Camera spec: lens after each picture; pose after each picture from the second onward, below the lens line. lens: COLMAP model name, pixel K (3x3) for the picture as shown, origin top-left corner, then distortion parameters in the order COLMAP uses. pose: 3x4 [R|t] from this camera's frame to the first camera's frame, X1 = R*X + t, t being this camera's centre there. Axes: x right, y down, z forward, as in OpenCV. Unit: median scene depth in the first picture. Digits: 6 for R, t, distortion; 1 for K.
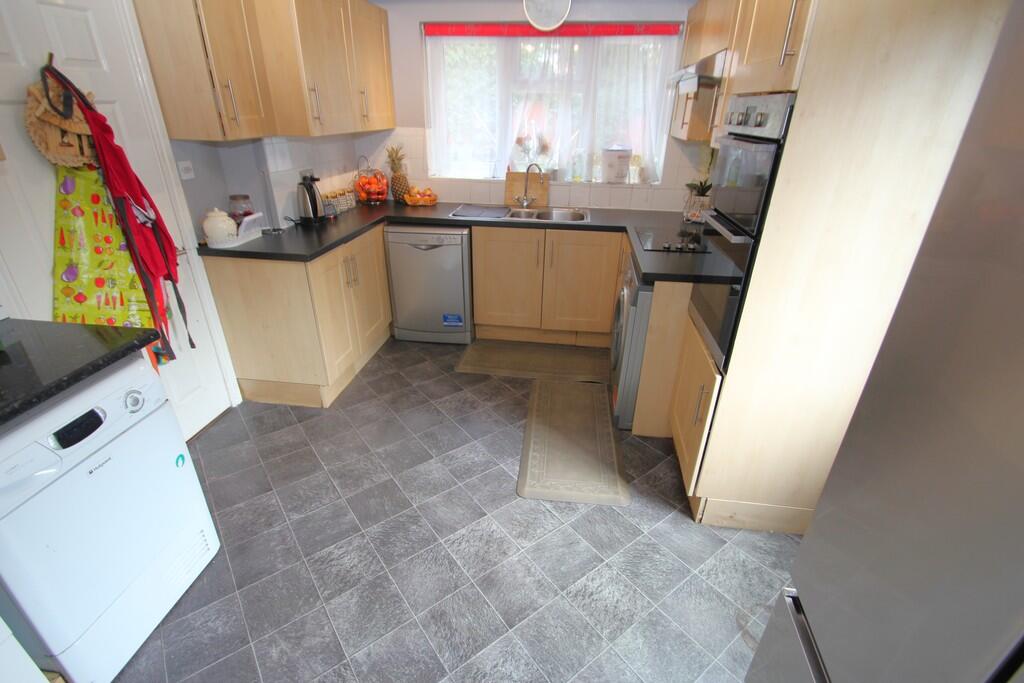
lens RADIAL K [[484.8, 0, 518.9], [0, 484.8, 344.9], [0, 0, 1]] dist [0.015388, -0.016298]
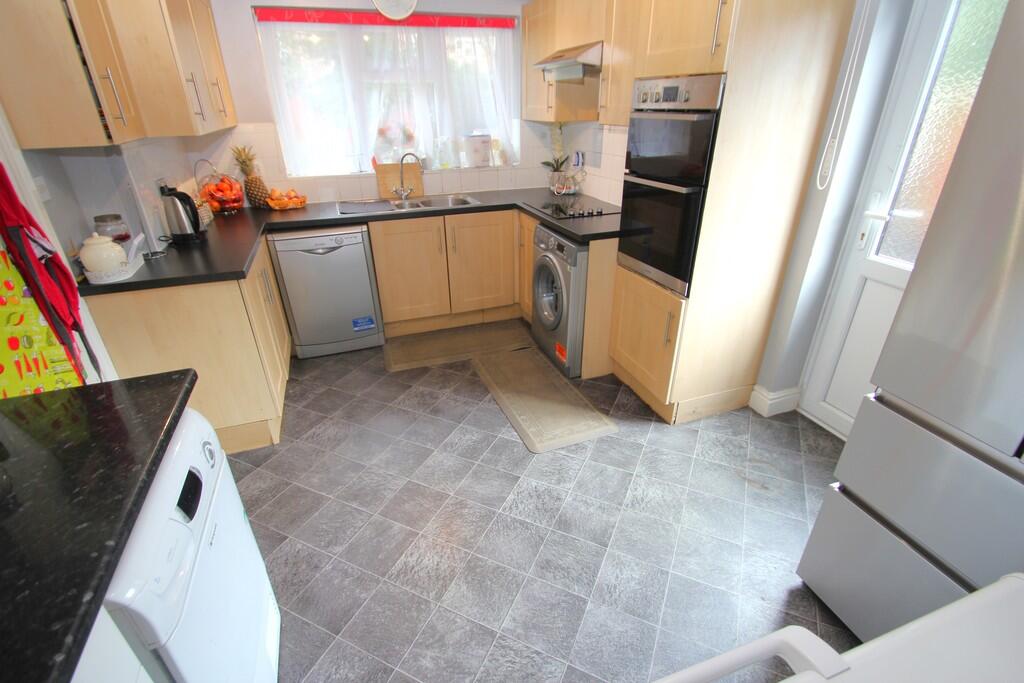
lens RADIAL K [[484.8, 0, 518.9], [0, 484.8, 344.9], [0, 0, 1]] dist [0.015388, -0.016298]
pose [[0.884688, -0.231034, 0.404909, -0.292334], [0.226601, 0.972163, 0.059598, 0.002132], [-0.407407, 0.039027, 0.912413, 0.010892]]
